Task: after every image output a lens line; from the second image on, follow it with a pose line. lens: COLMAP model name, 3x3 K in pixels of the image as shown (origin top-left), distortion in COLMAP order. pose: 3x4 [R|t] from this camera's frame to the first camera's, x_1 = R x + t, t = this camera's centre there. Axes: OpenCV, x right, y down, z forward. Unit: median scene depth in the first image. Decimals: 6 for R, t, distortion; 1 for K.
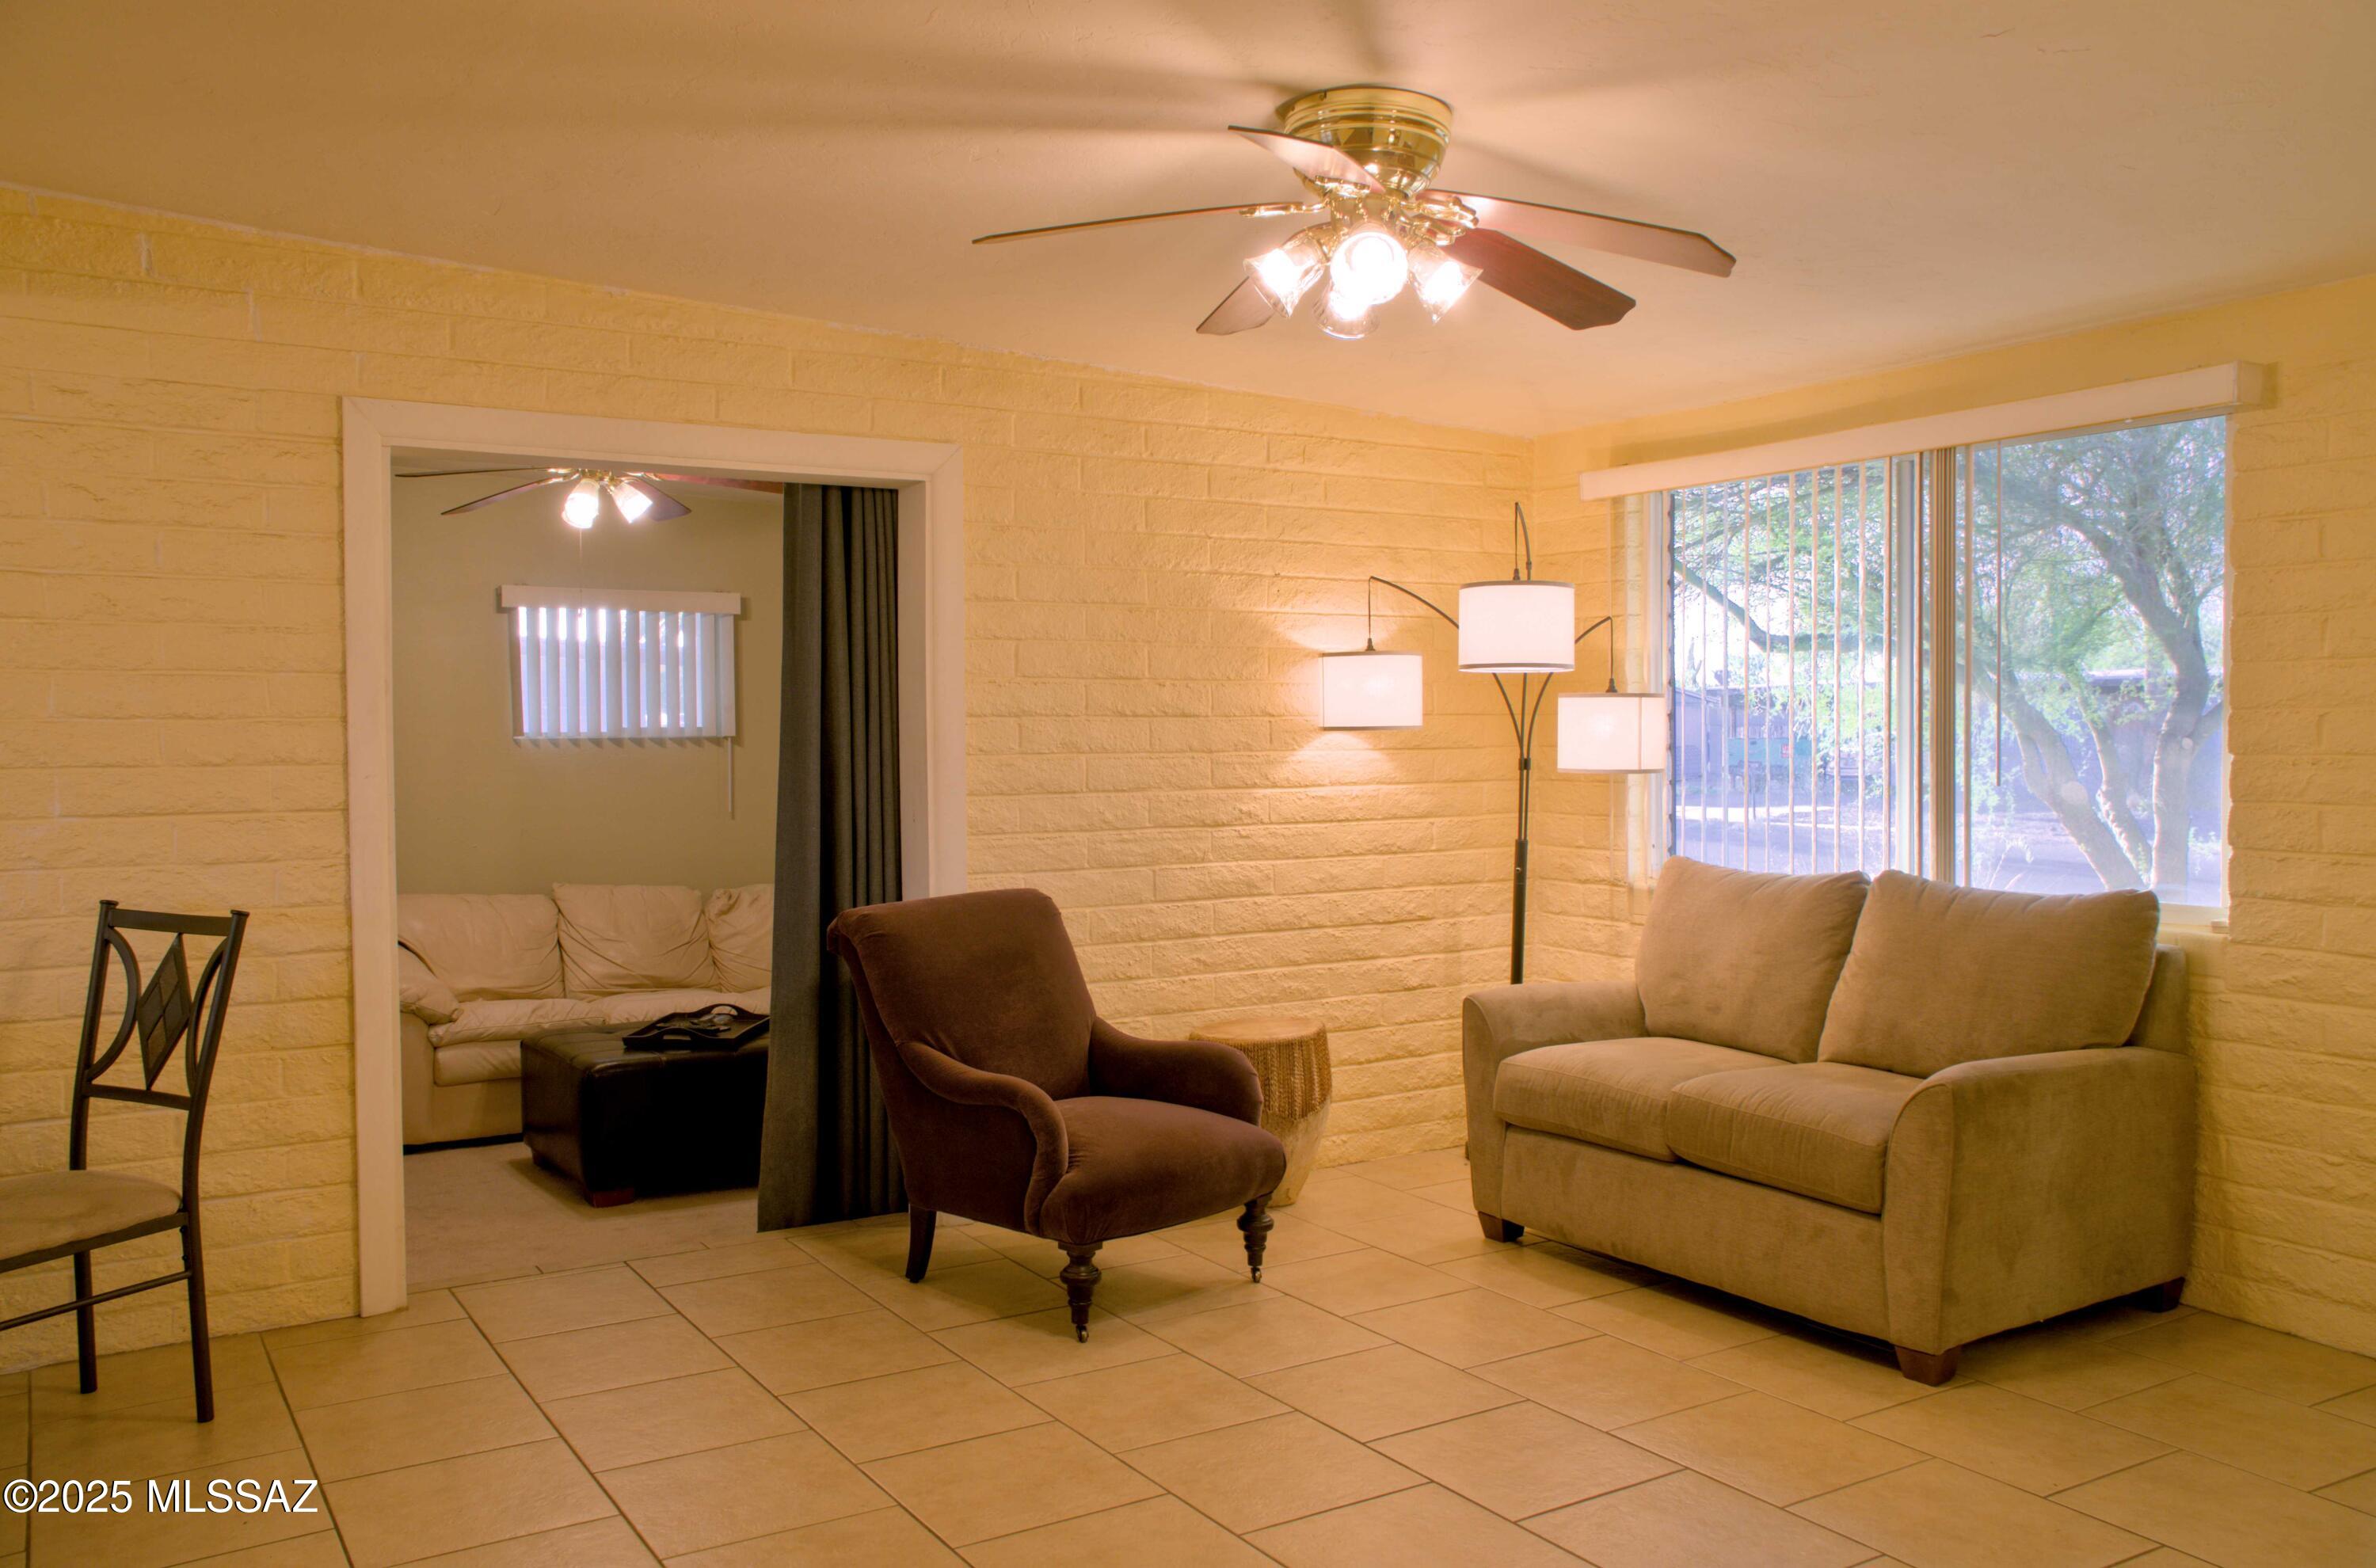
lens RADIAL K [[1941.1, 0, 1193.8], [0, 1941.1, 768.2], [0, 0, 1]] dist [-0.091899, 0.201485]
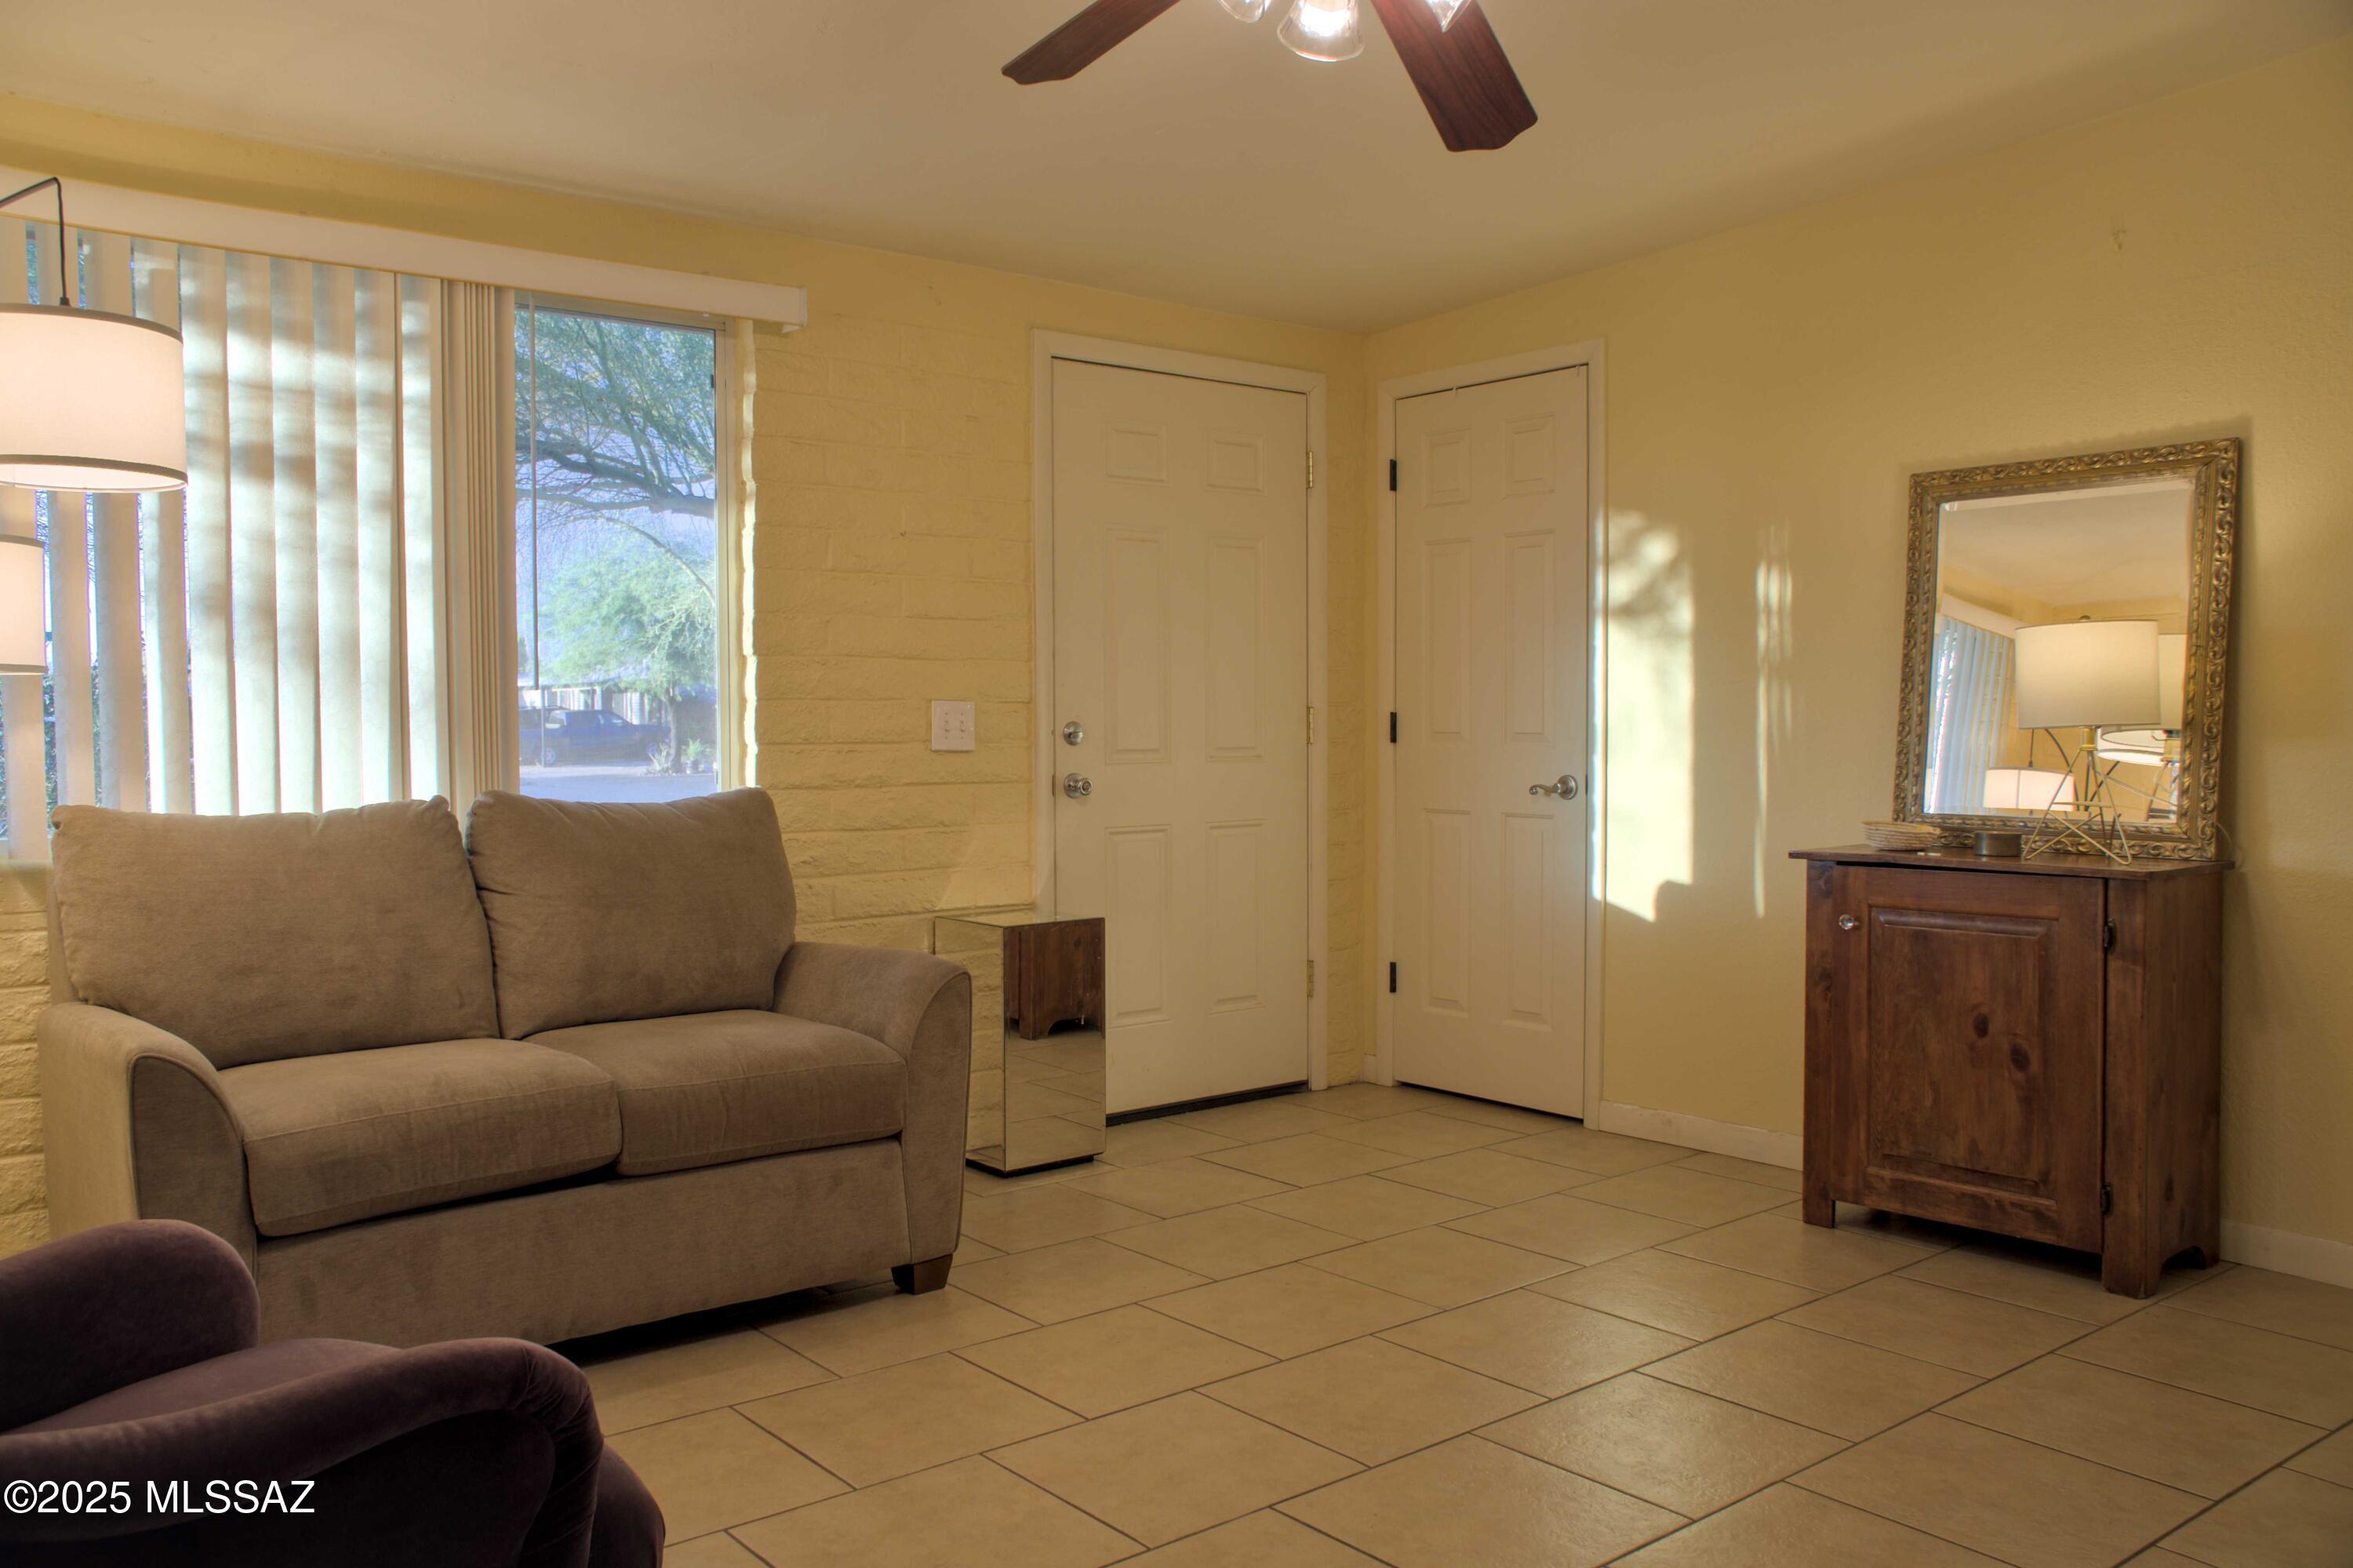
lens RADIAL K [[1845.0, 0, 1176.5], [0, 1845.0, 784.0], [0, 0, 1]] dist [-0.095750, 0.212842]
pose [[-0.127072, -0.028653, 0.991479, -0.474634], [0.028731, 0.999057, 0.032554, 0.035984], [-0.991477, 0.032623, -0.126129, 0.870713]]
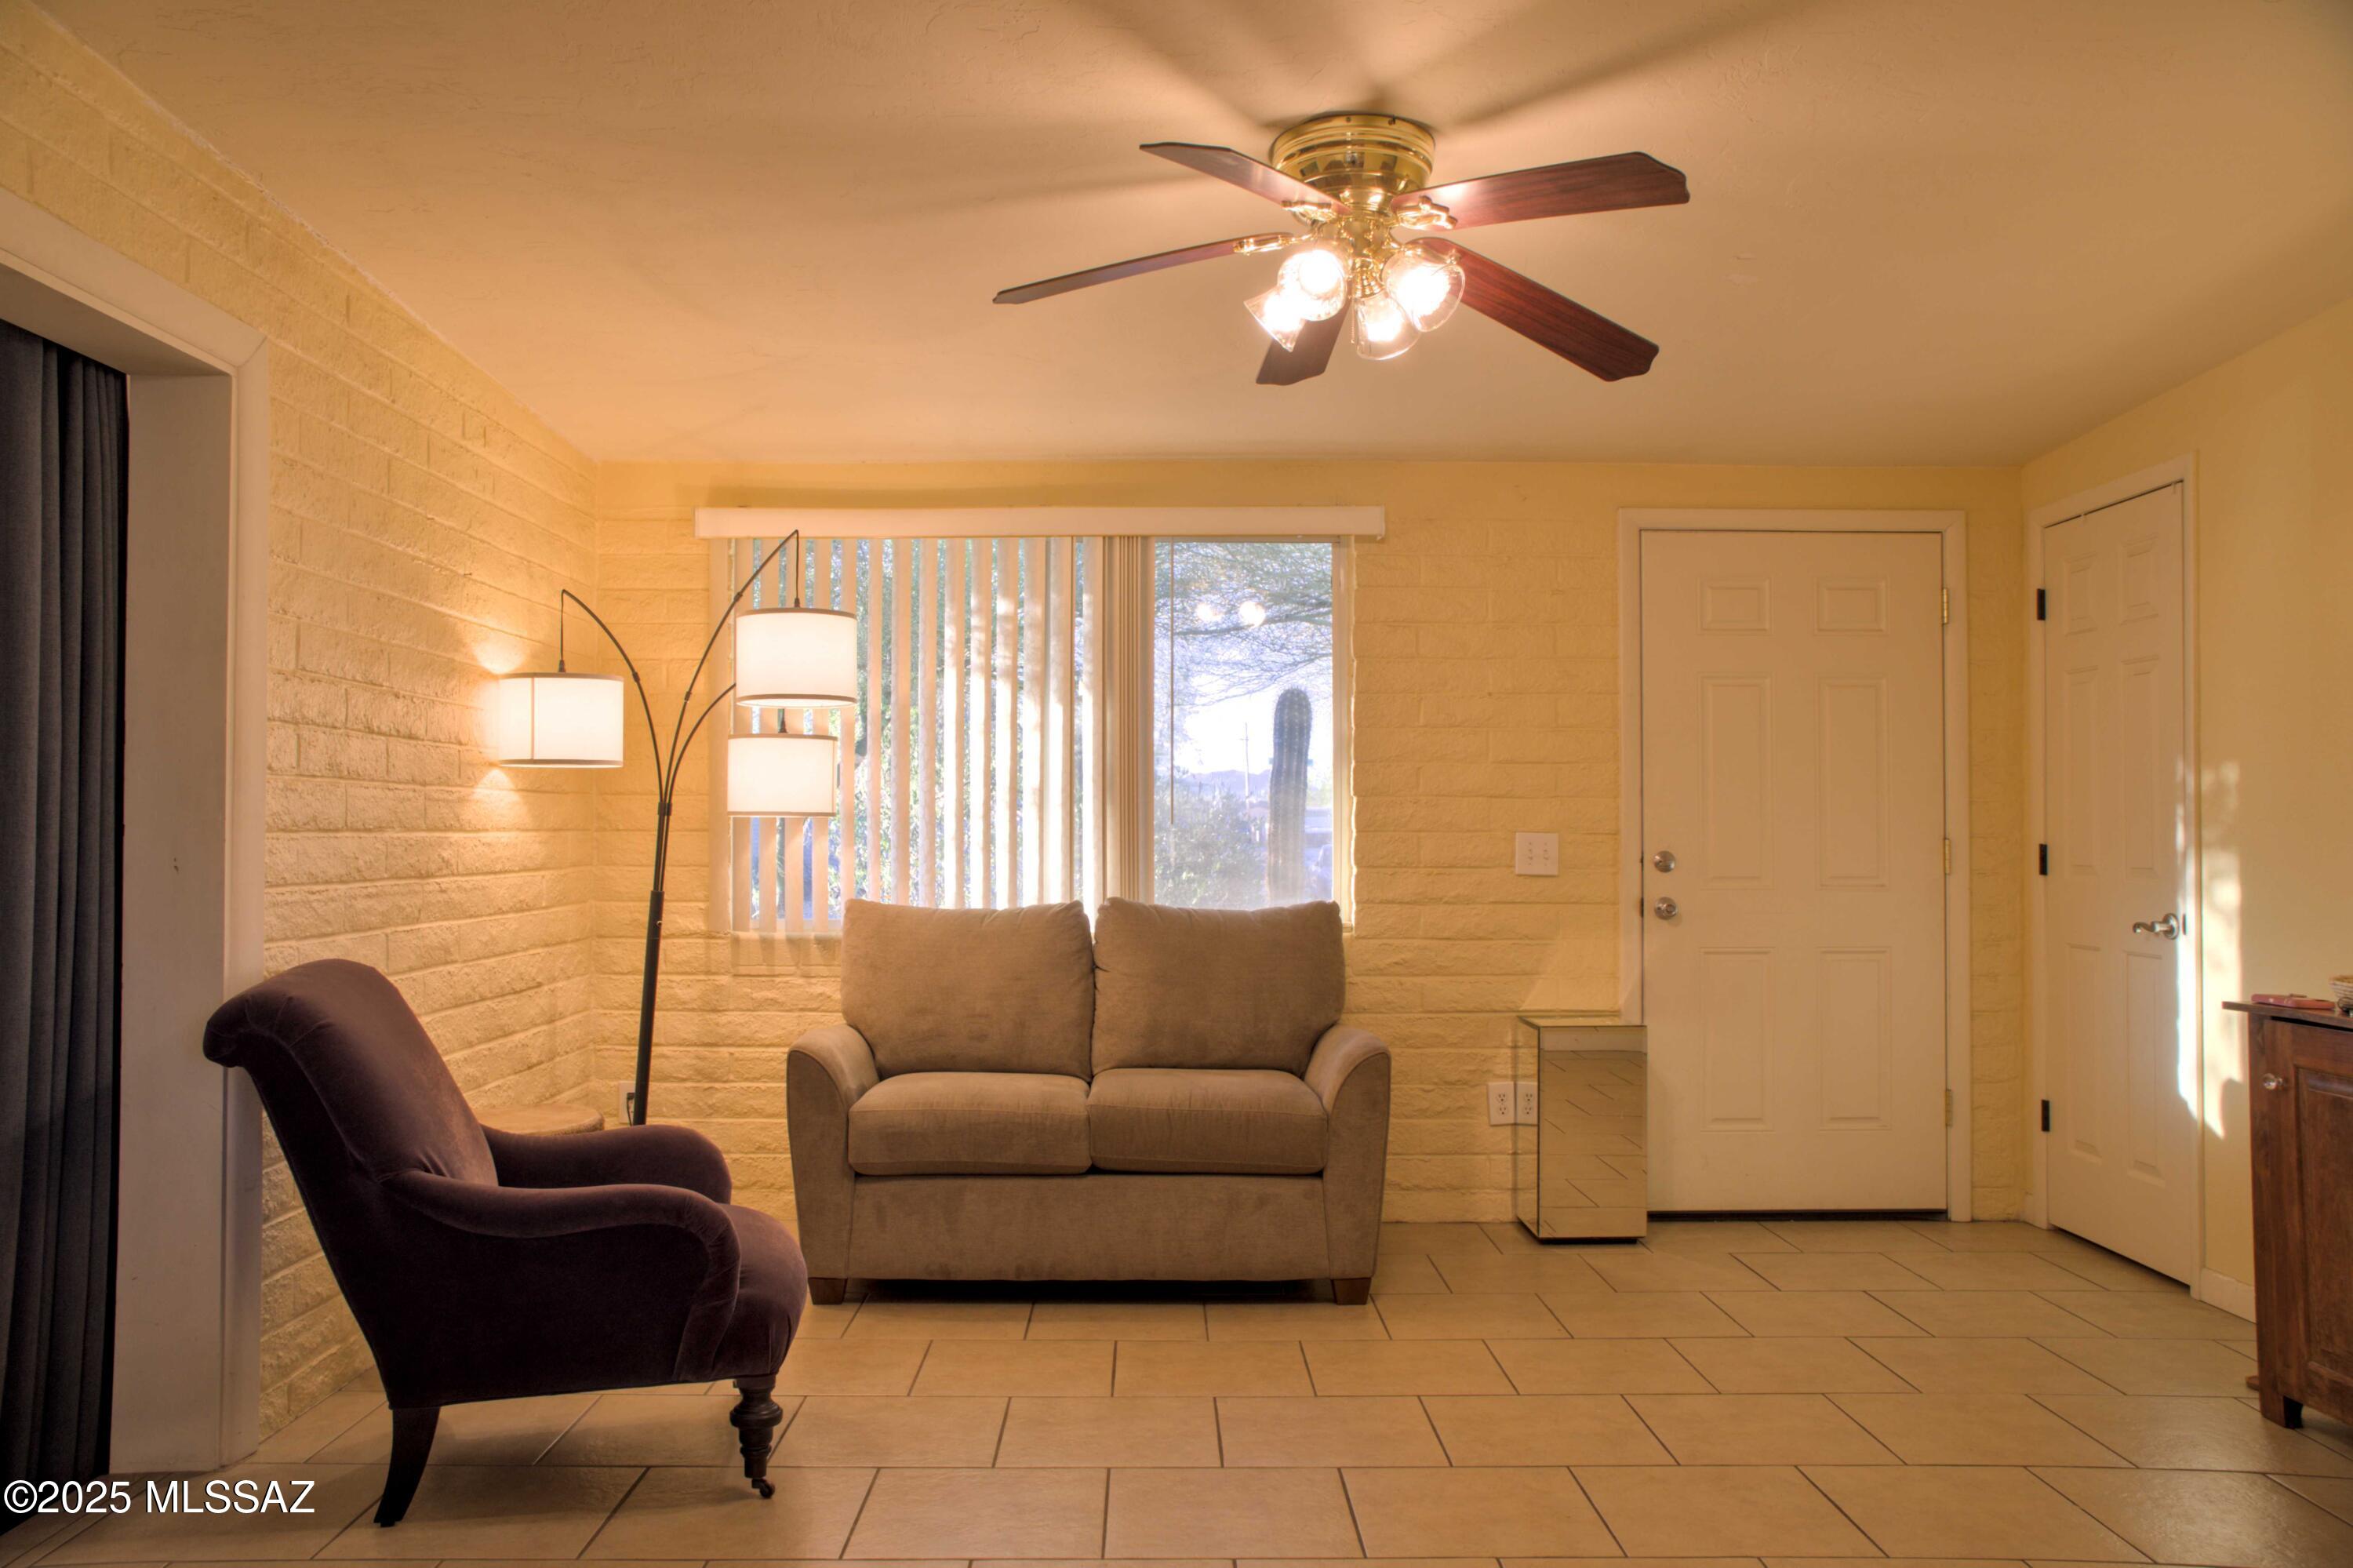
lens RADIAL K [[1845.0, 0, 1176.5], [0, 1845.0, 784.0], [0, 0, 1]] dist [-0.095750, 0.212842]
pose [[0.517709, 0.028539, 0.855080, -0.594800], [0.015567, 0.998964, -0.042766, 0.035538], [-0.855415, 0.035451, 0.516729, 0.431775]]
